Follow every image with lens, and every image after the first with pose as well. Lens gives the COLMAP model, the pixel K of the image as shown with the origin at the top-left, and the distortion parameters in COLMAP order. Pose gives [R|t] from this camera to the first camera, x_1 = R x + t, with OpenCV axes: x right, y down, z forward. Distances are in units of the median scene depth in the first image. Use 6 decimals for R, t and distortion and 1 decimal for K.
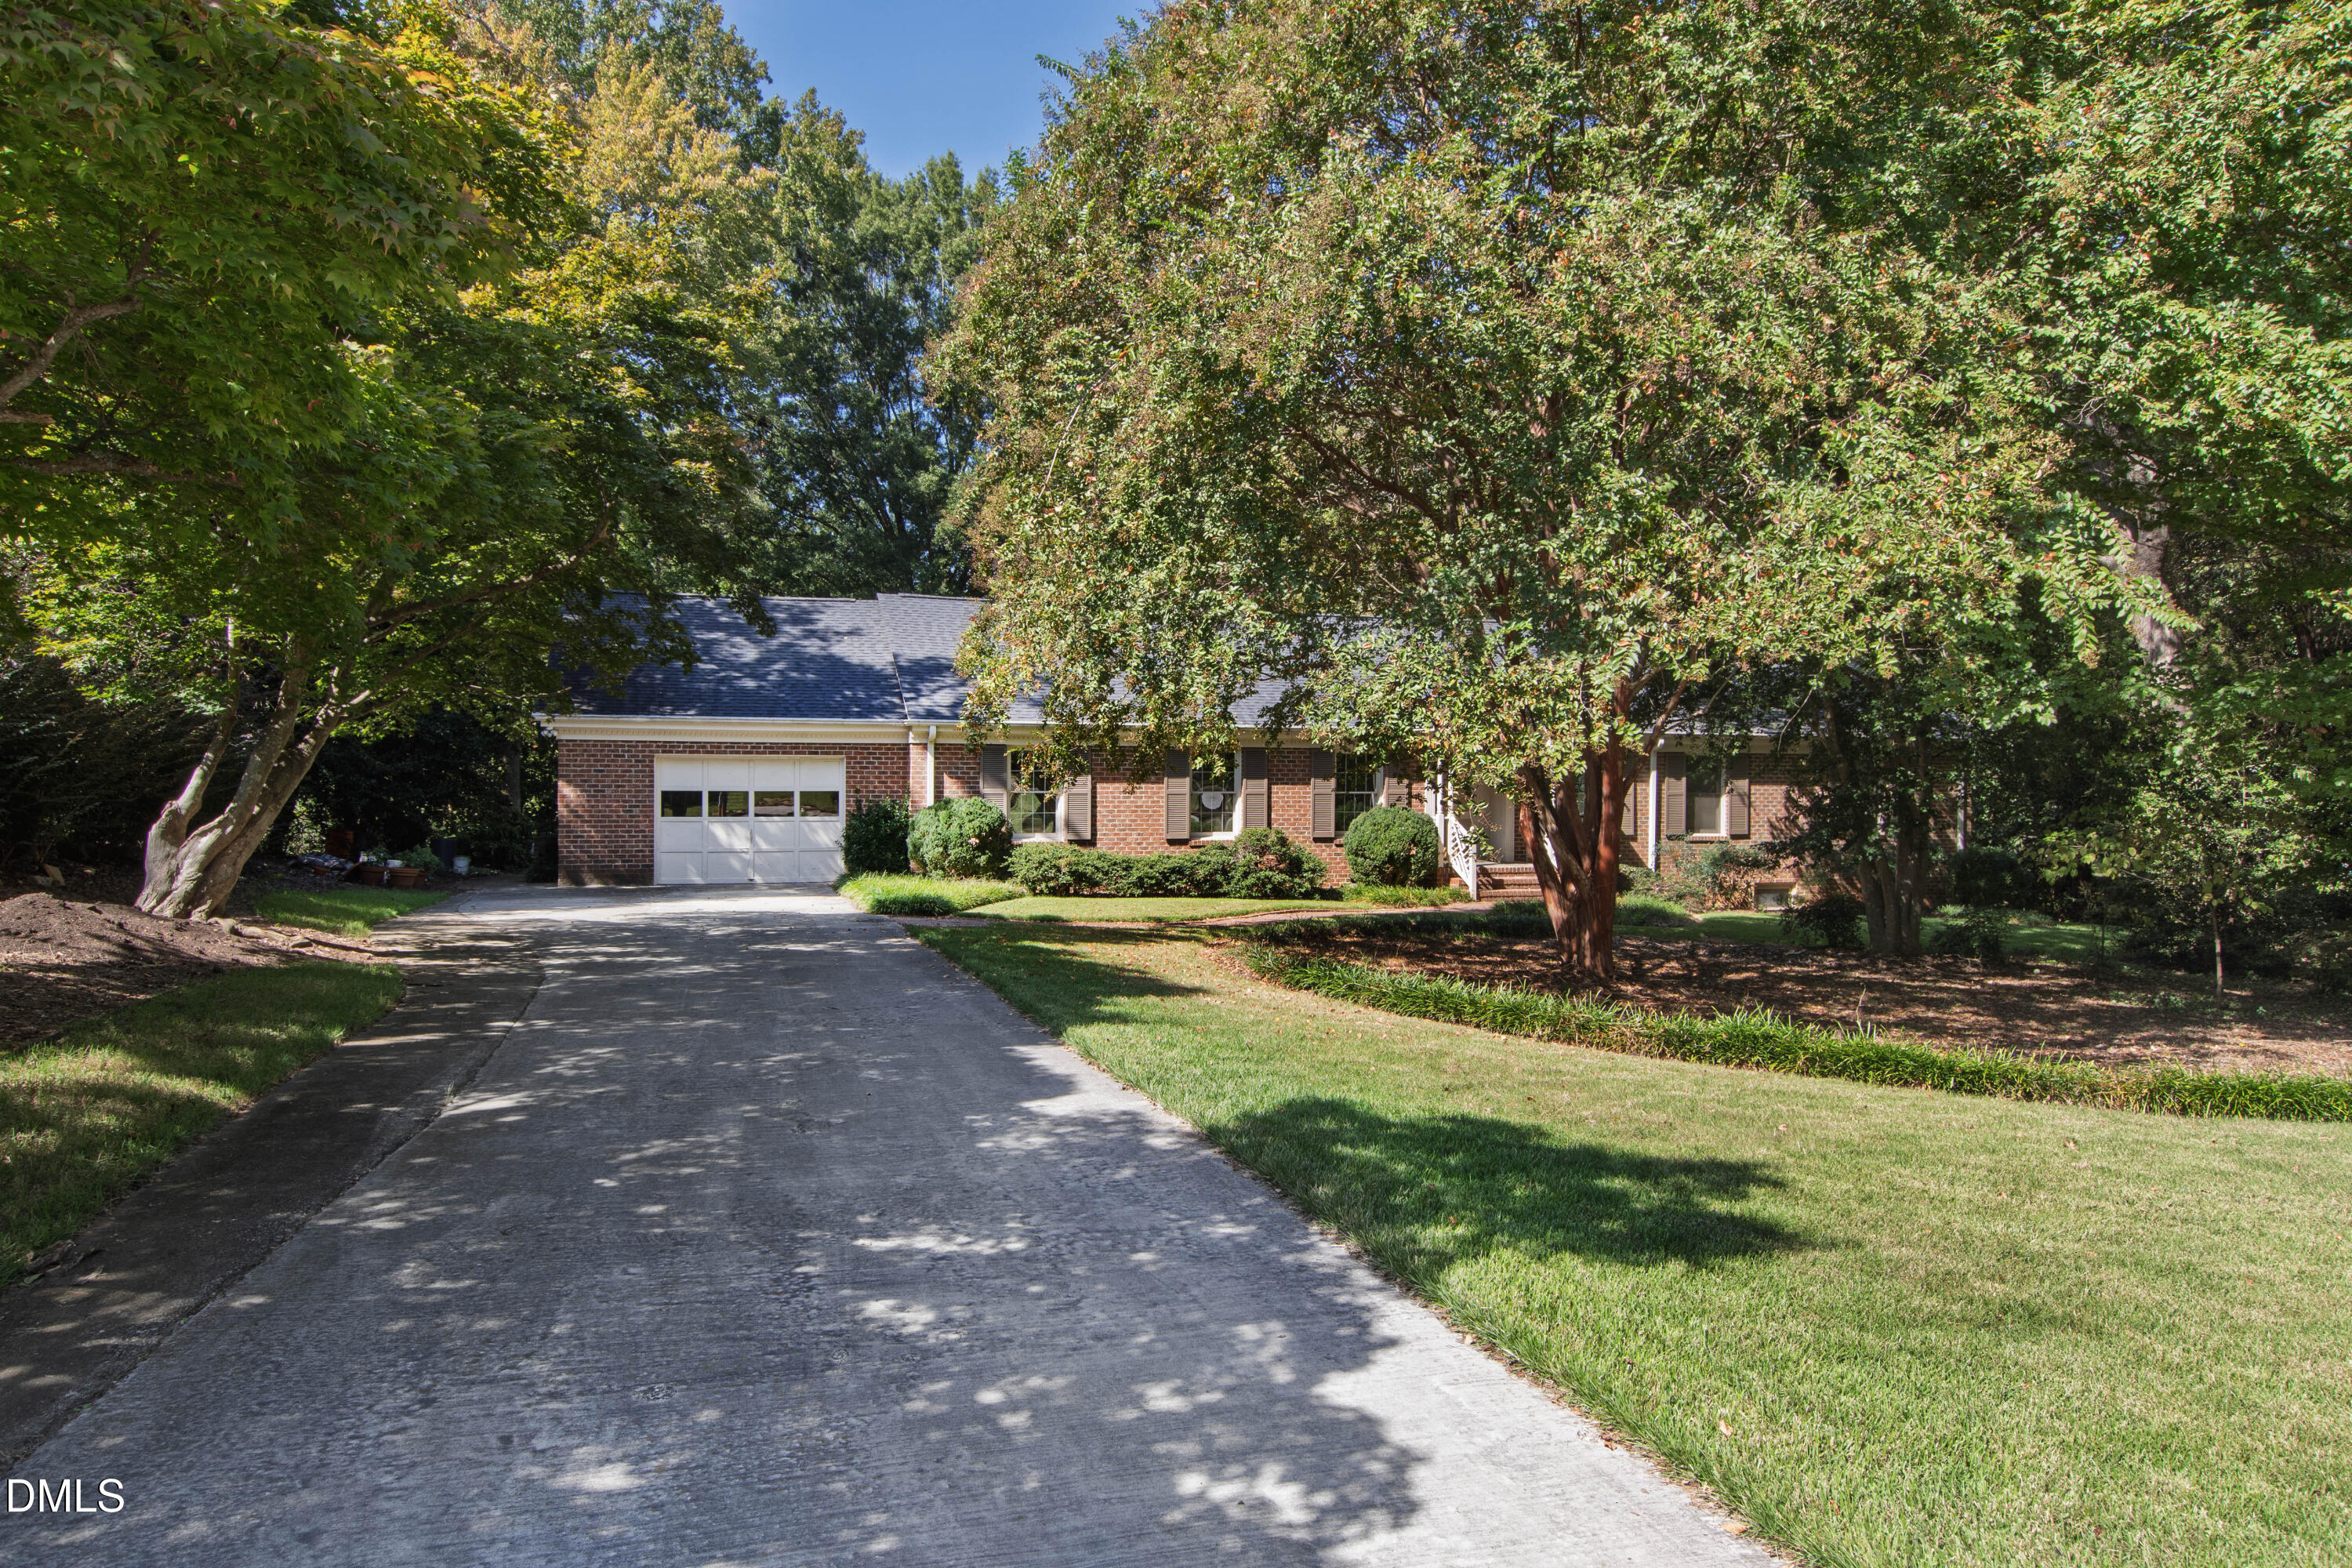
lens RADIAL K [[1423.3, 0, 1176.1], [0, 1423.3, 782.8], [0, 0, 1]] dist [-0.006578, -0.000048]
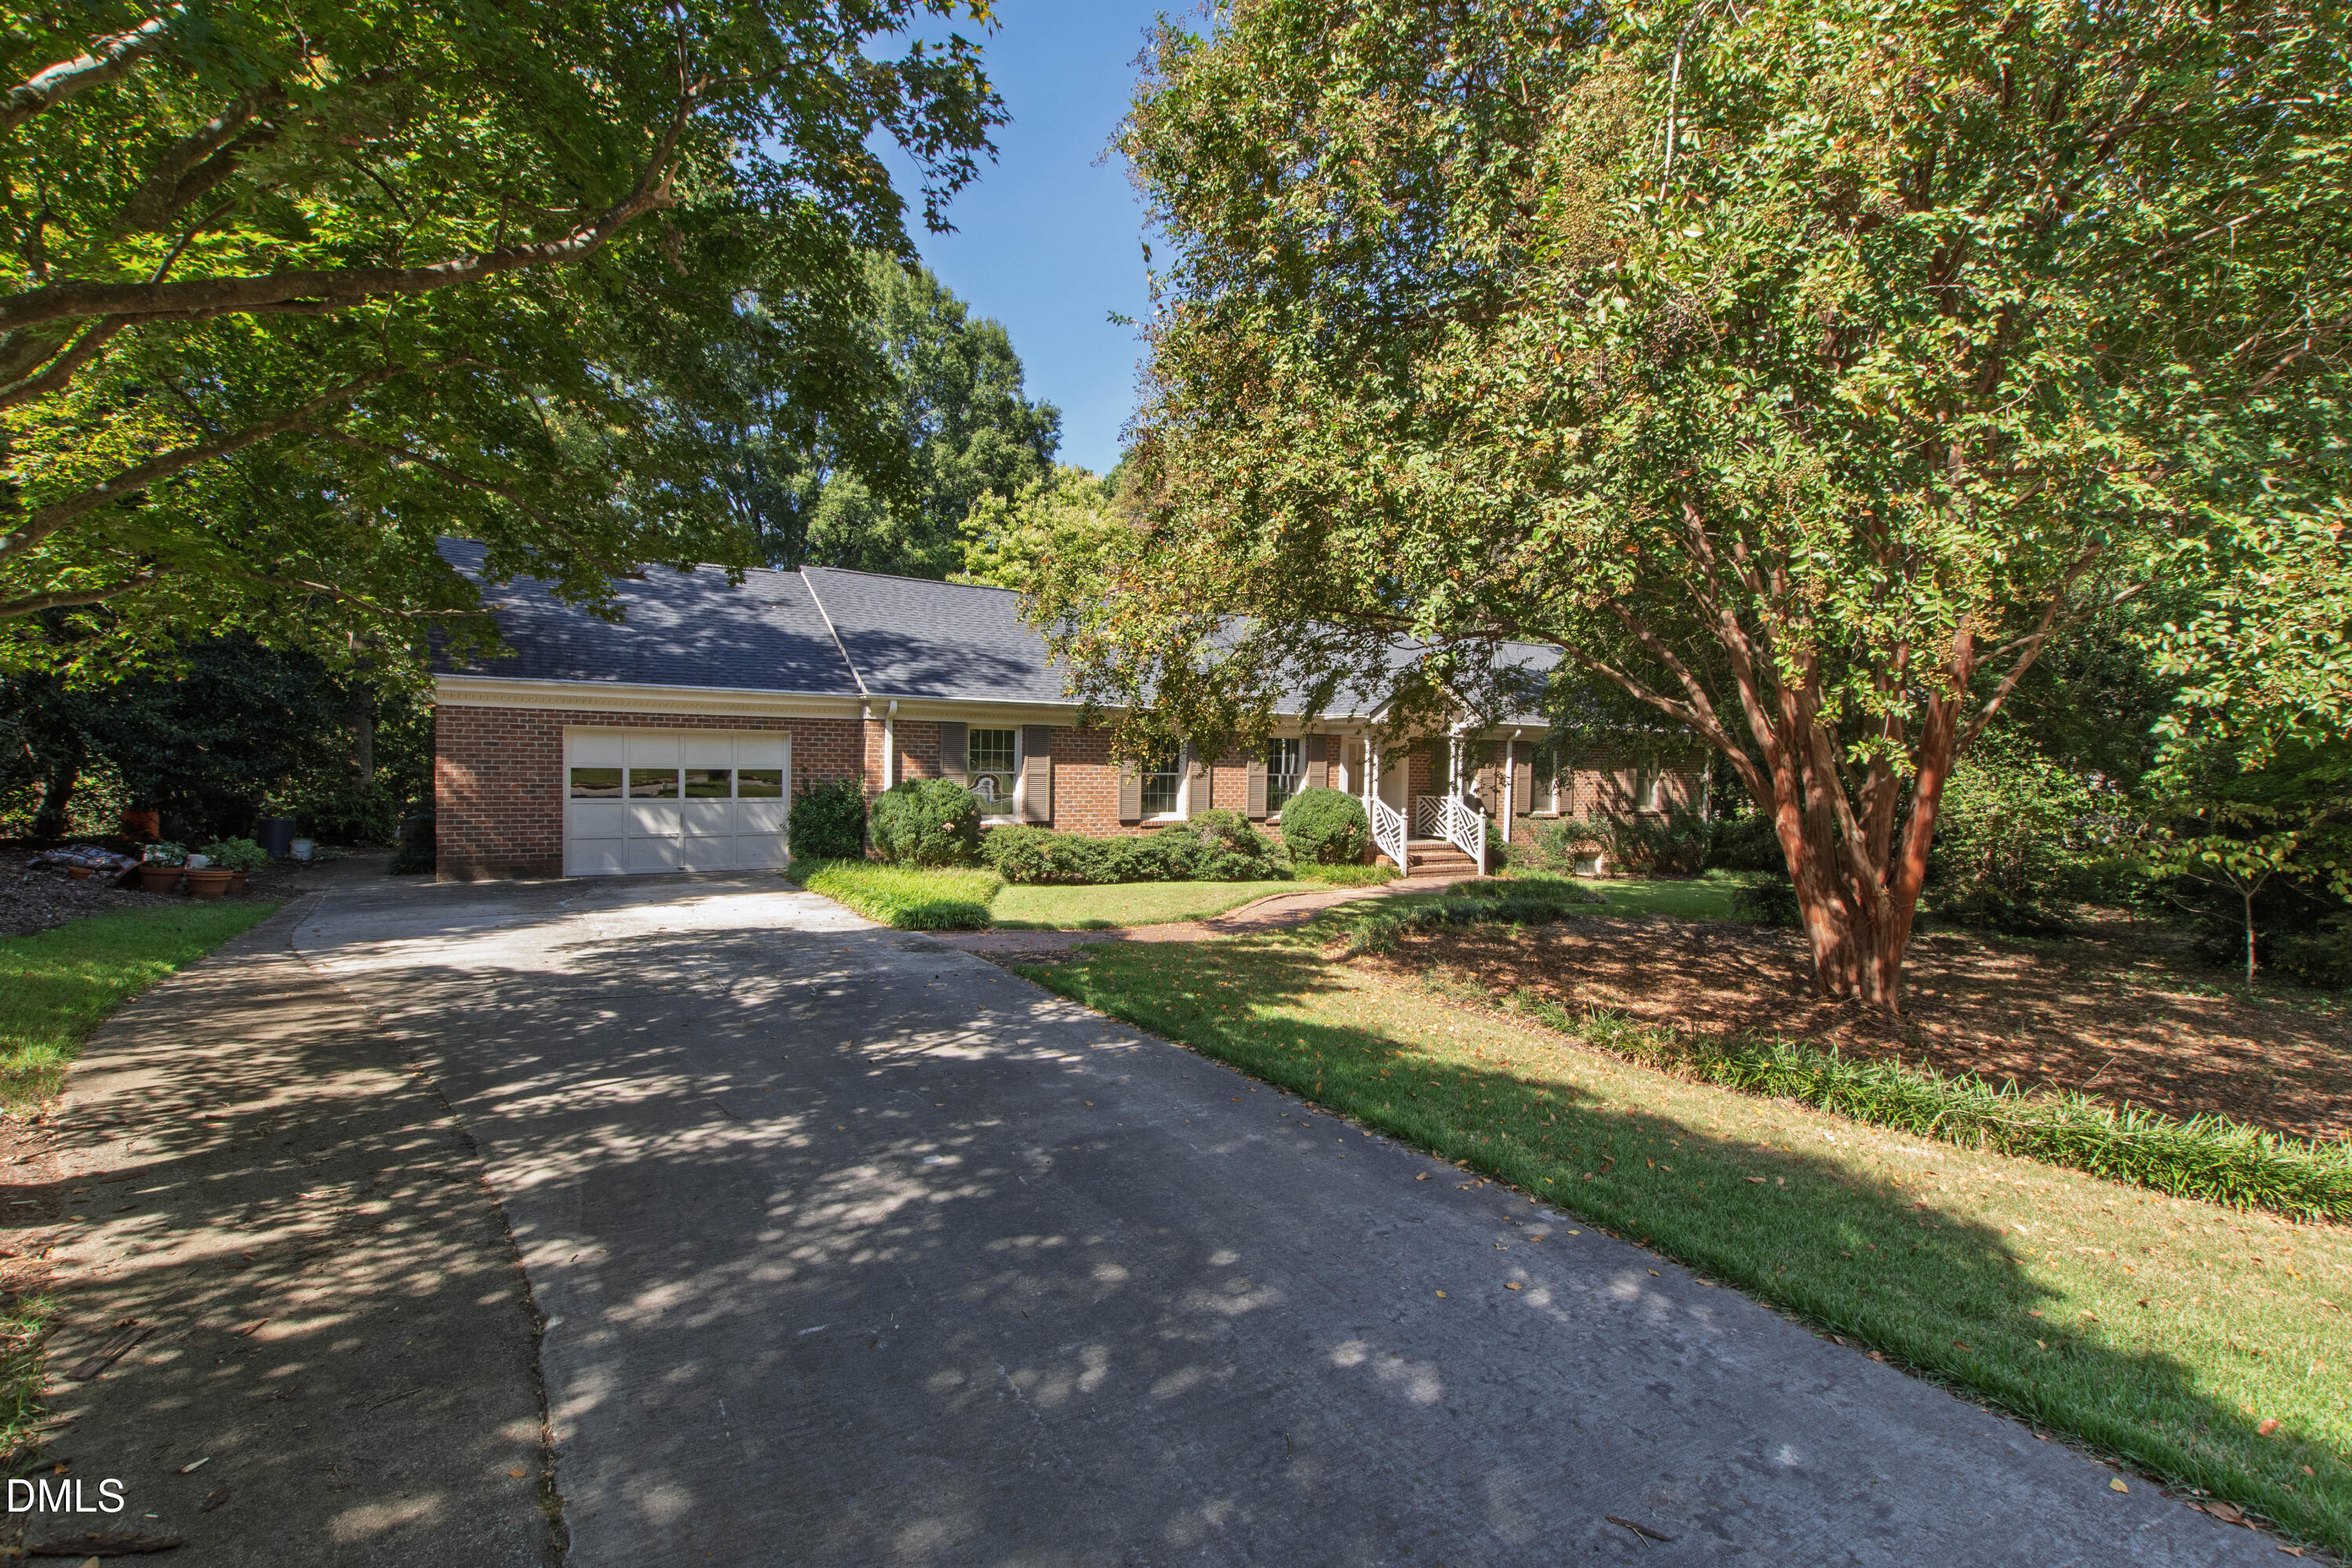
lens RADIAL K [[1040.5, 0, 1176.4], [0, 1040.5, 780.0], [0, 0, 1]] dist [0.004368, -0.000107]
pose [[0.973901, 0.007369, 0.226855, -0.142203], [-0.012045, 0.999742, 0.019236, -0.003804], [-0.226655, -0.021466, 0.973739, 0.288962]]
